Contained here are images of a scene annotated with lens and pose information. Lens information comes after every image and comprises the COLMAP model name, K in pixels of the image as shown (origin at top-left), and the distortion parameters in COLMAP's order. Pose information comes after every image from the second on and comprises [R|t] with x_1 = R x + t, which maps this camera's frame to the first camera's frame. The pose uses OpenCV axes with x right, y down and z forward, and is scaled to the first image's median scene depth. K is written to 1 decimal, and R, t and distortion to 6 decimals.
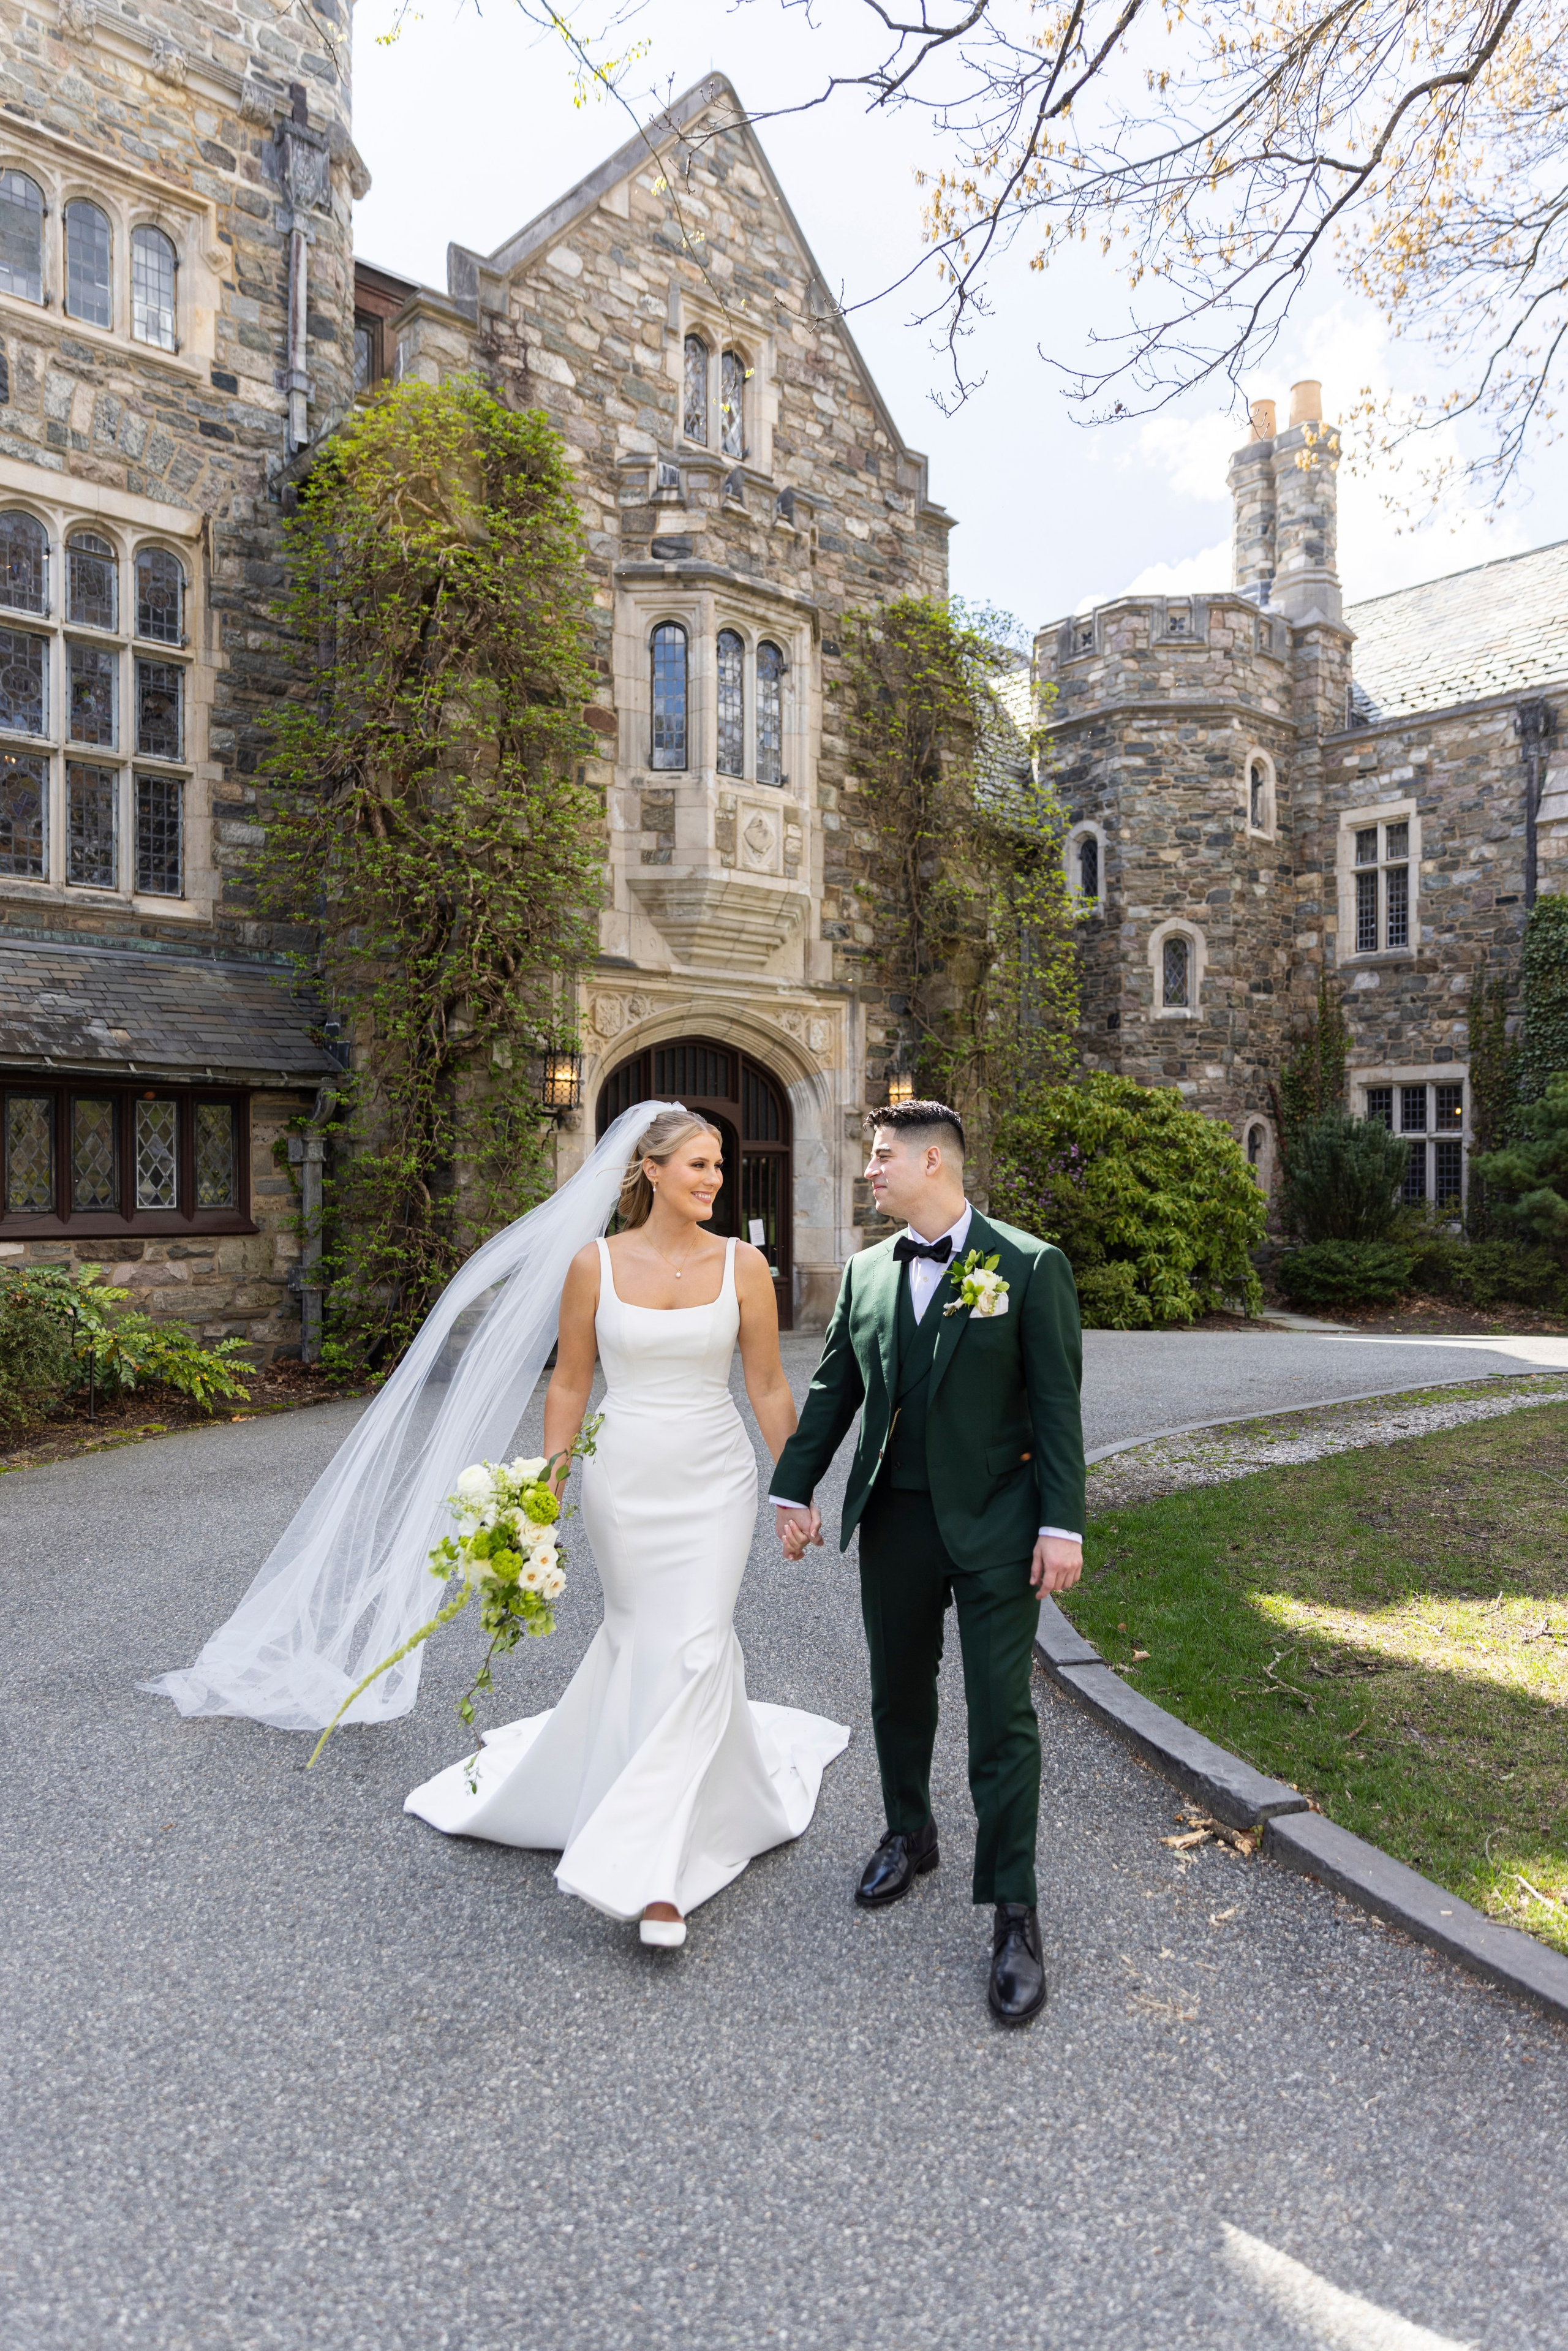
lens RADIAL K [[1566.1, 0, 805.8], [0, 1566.1, 1178.7], [0, 0, 1]] dist [0.016799, -0.006718]
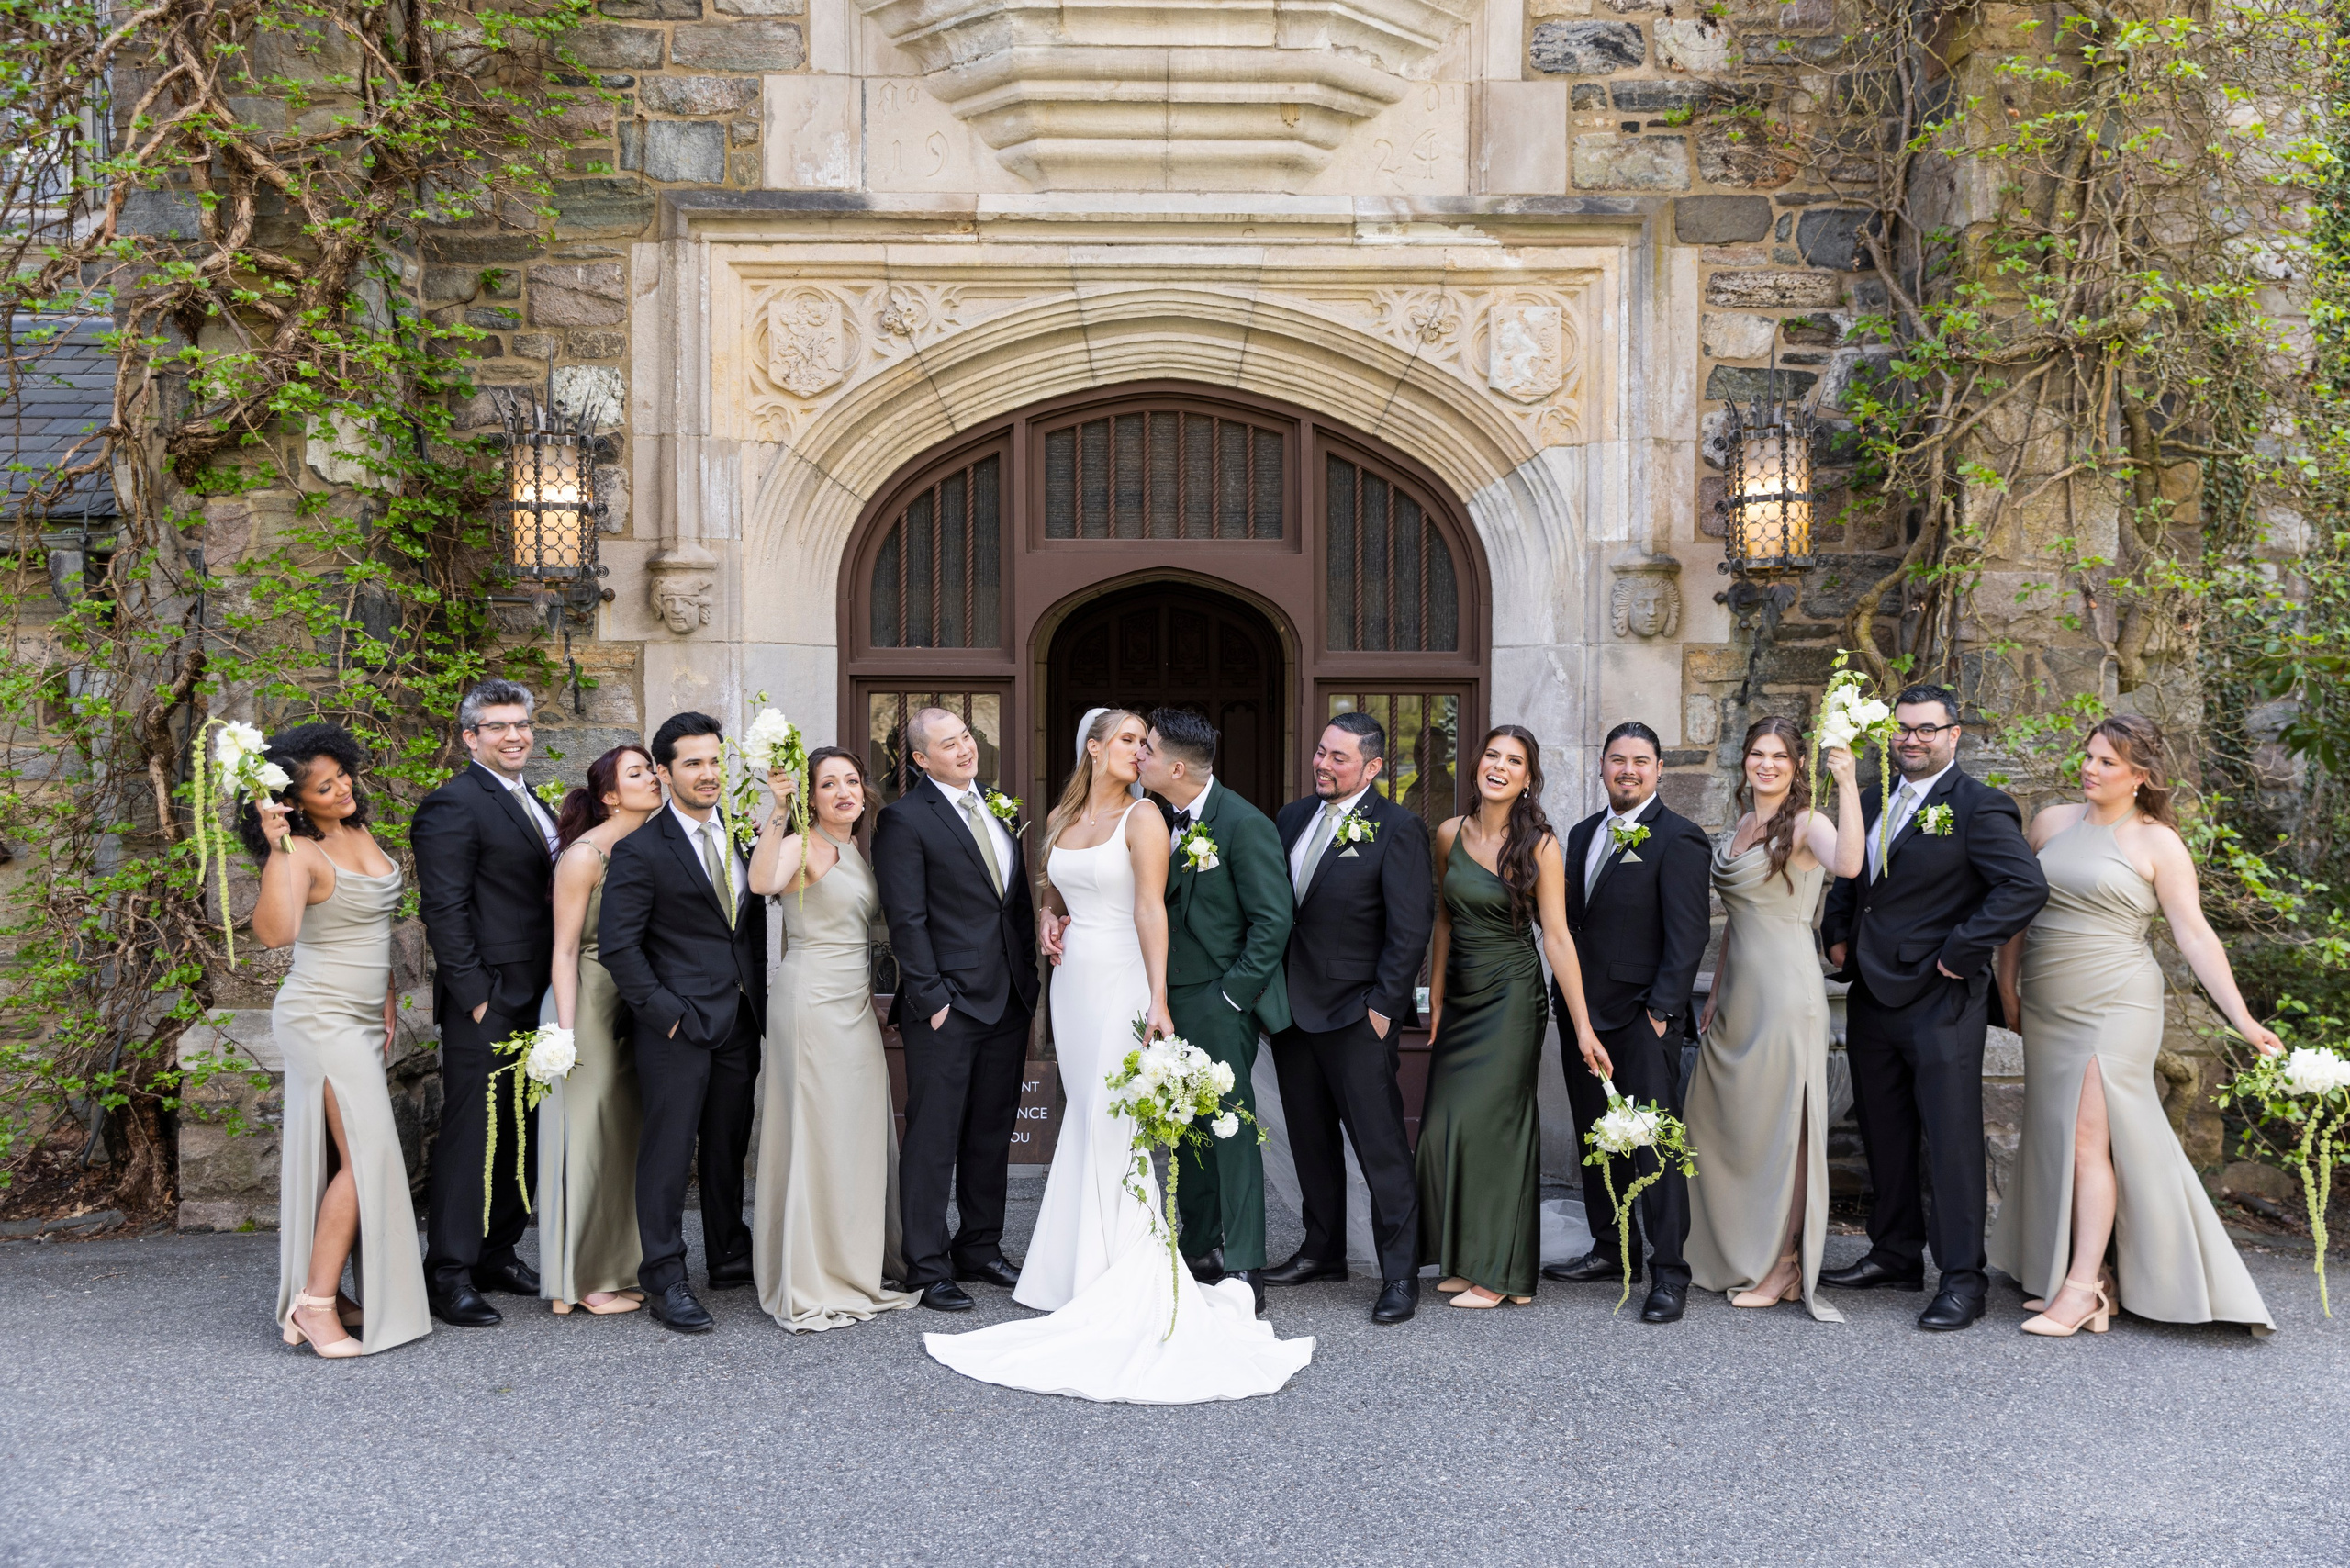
lens RADIAL K [[2205.5, 0, 1194.0], [0, 2205.5, 818.7], [0, 0, 1]] dist [0.001935, -0.015186]
pose [[0.750763, 0.021526, -0.660221, 0.303334], [-0.000948, 0.999503, 0.031510, -0.000755], [0.660571, -0.023030, 0.750410, 0.606101]]
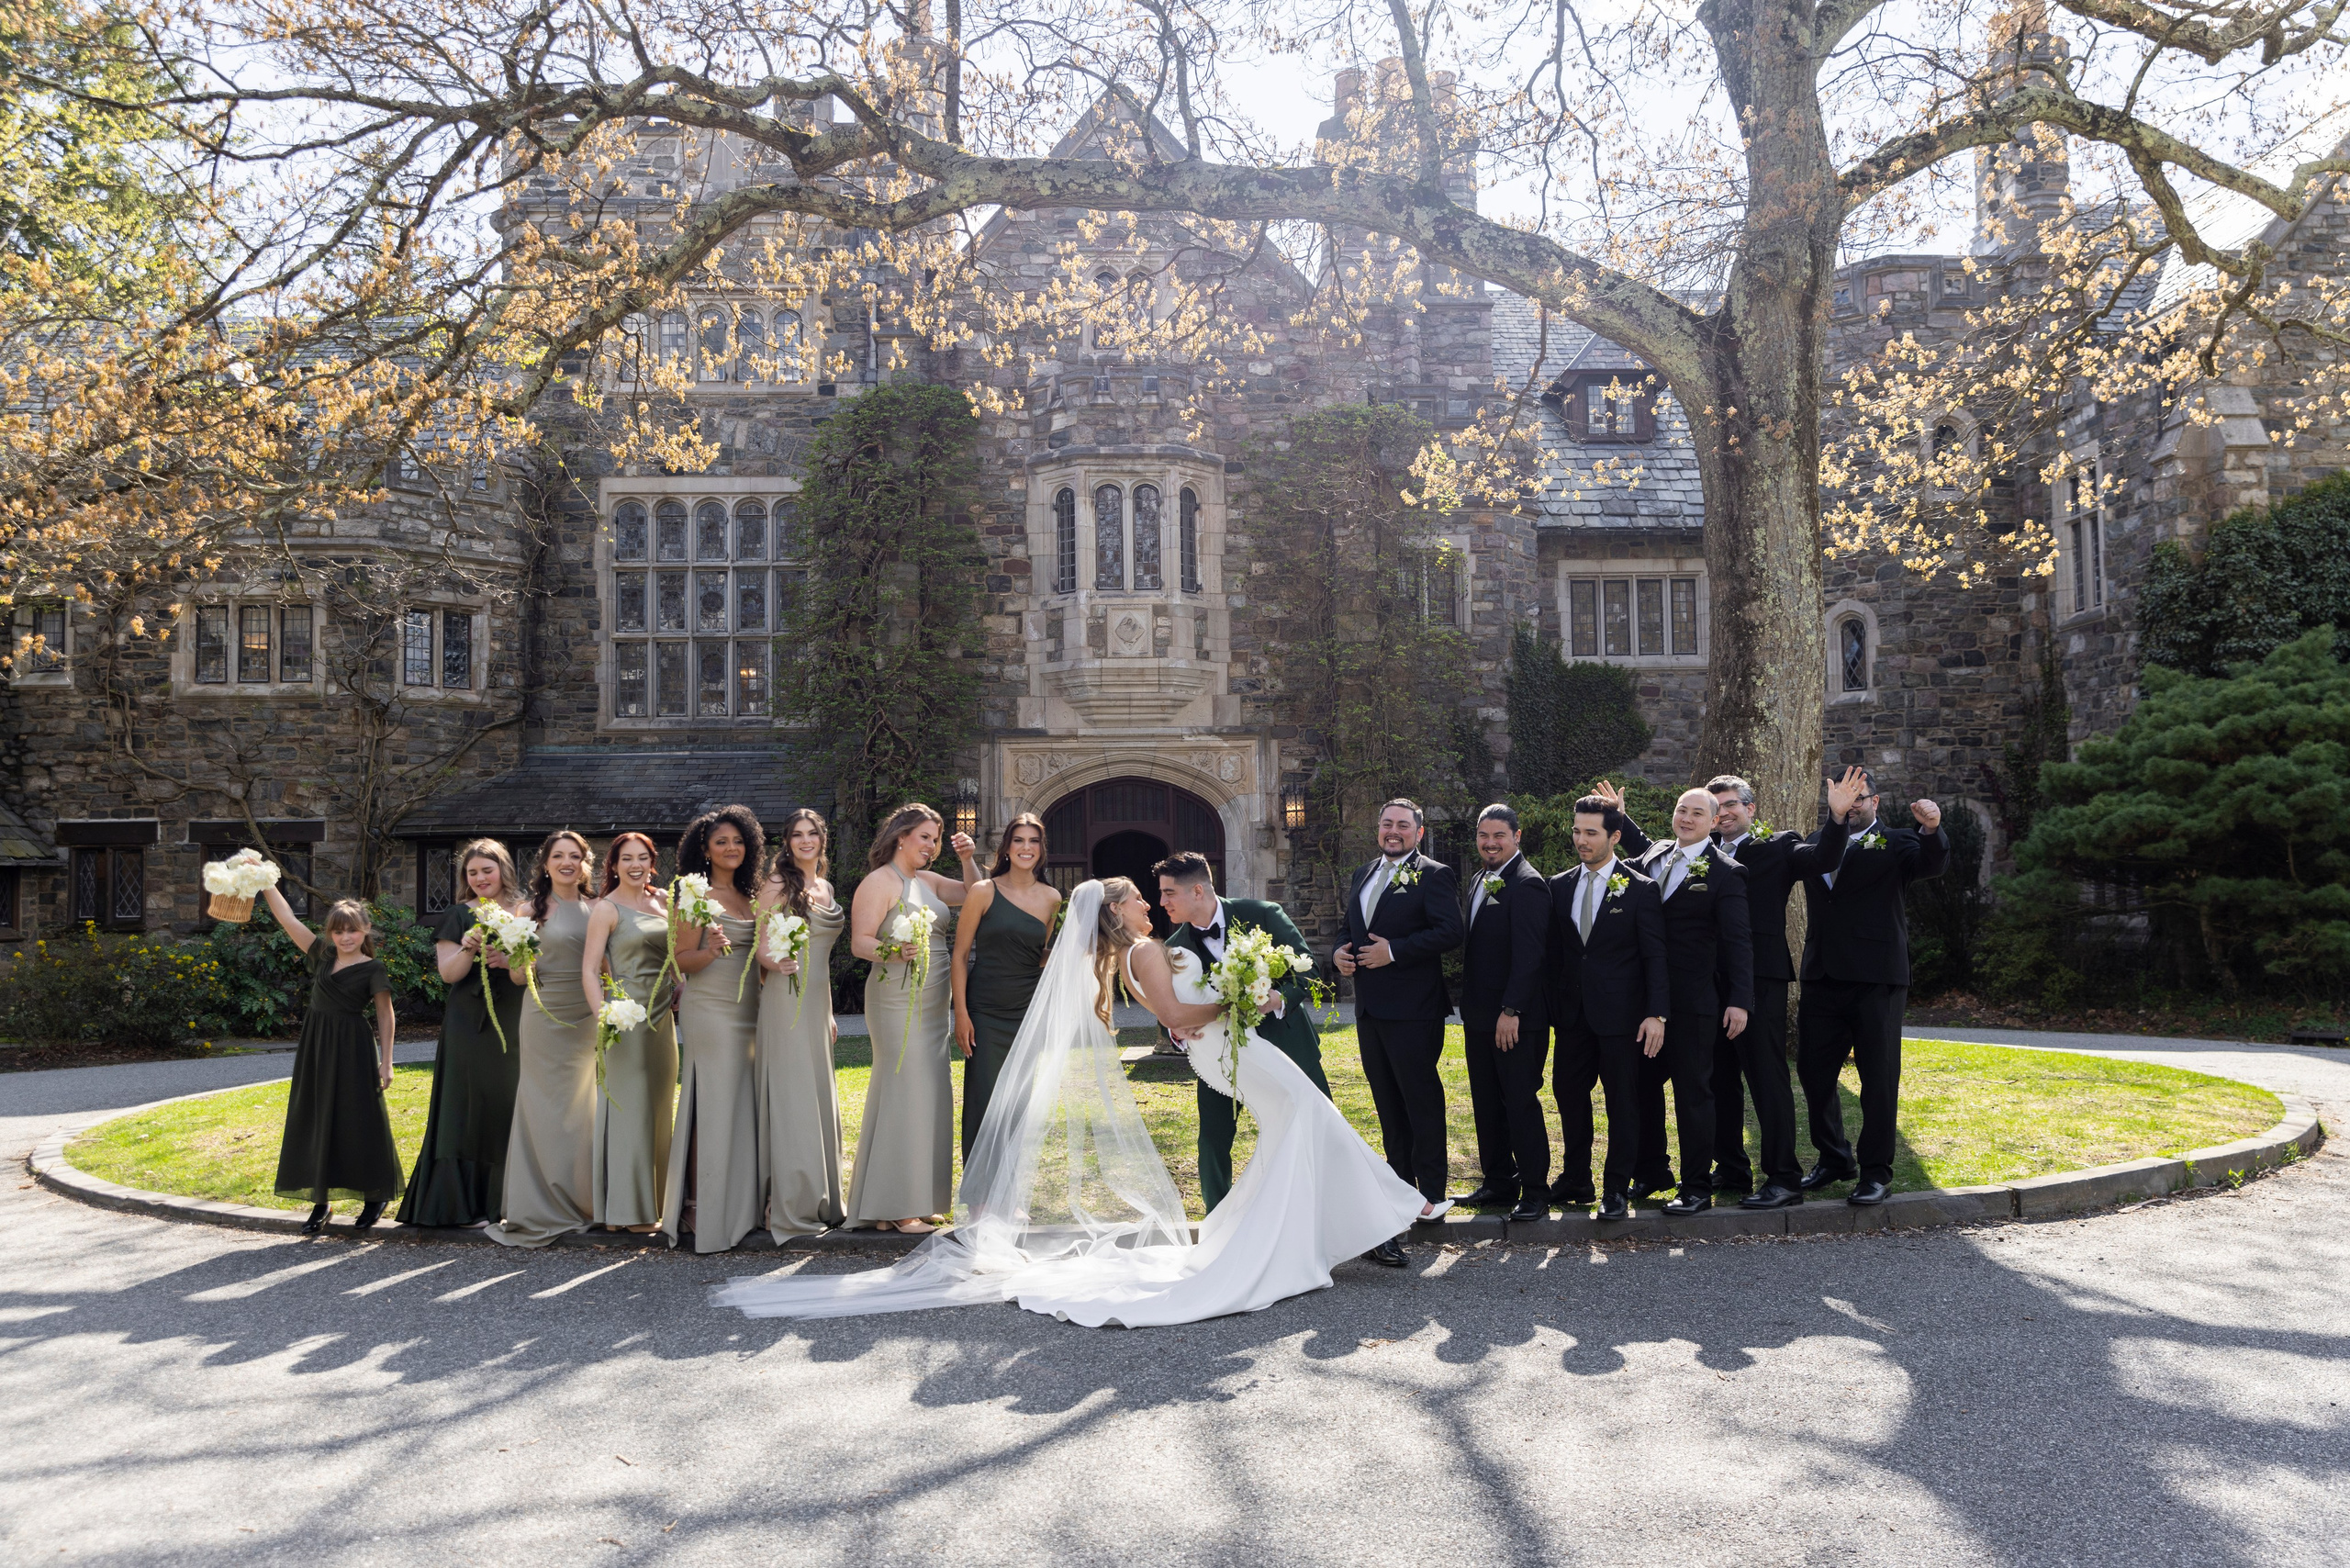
lens RADIAL K [[2058.4, 0, 1234.5], [0, 2058.4, 774.2], [0, 0, 1]] dist [-0.008381, -0.003354]
pose [[0.784072, -0.051658, -0.618516, 1.114013], [0.018090, 0.998009, -0.060420, 0.015558], [0.620406, 0.036185, 0.783446, -0.332340]]
